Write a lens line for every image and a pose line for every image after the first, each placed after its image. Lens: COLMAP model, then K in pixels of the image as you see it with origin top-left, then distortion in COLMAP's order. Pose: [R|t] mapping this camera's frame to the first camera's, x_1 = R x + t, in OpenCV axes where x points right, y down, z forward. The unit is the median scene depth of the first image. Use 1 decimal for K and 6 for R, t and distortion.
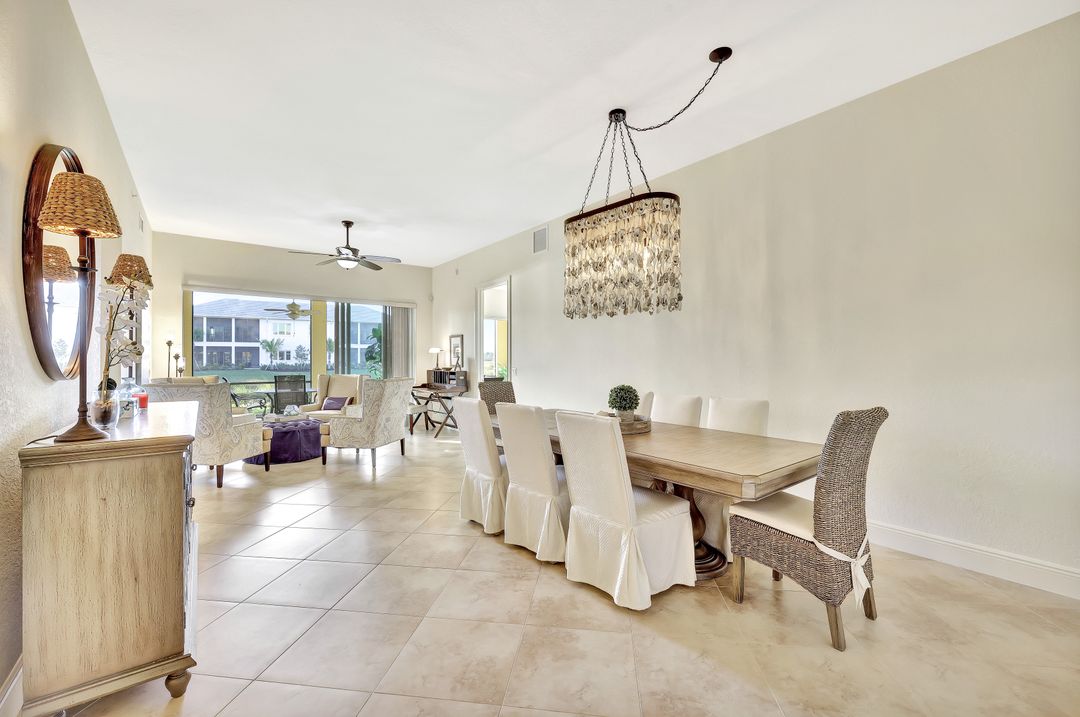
lens RADIAL K [[441.4, 0, 534.7], [0, 441.4, 359.4], [0, 0, 1]] dist [0.001173, 0.000111]
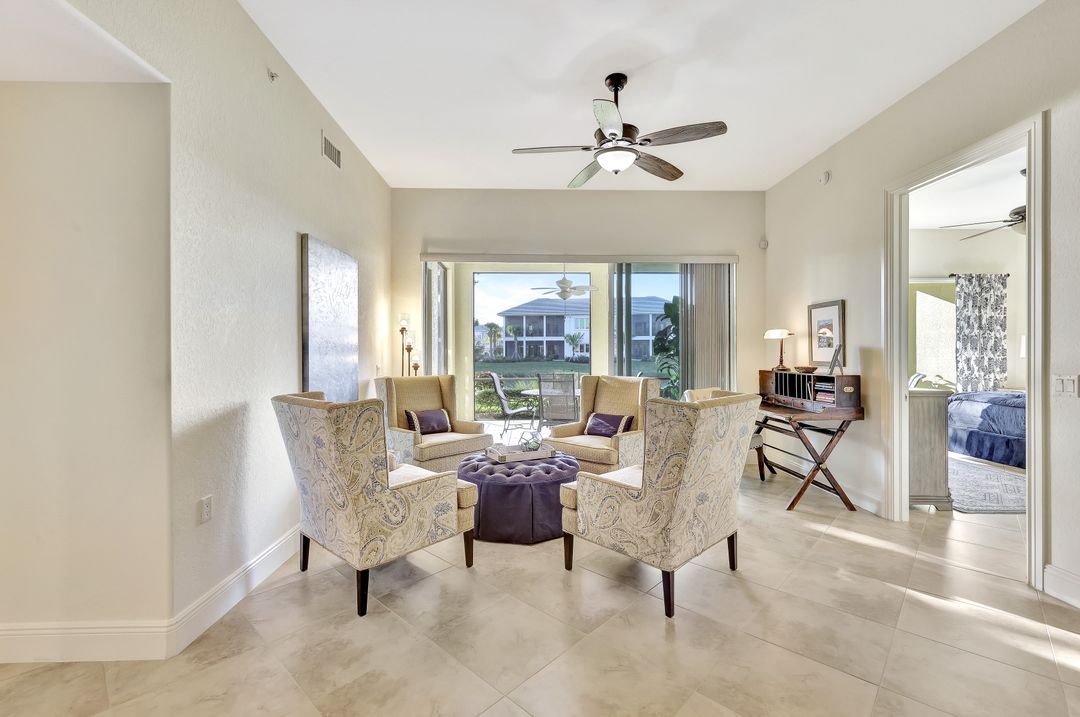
lens RADIAL K [[441.4, 0, 541.9], [0, 441.4, 354.2], [0, 0, 1]] dist [0.001173, 0.000111]
pose [[0.812317, -0.000112, -0.583216, -0.156889], [0.003463, 0.999983, 0.004630, 0.000290], [0.583206, -0.005781, 0.812304, 0.425655]]
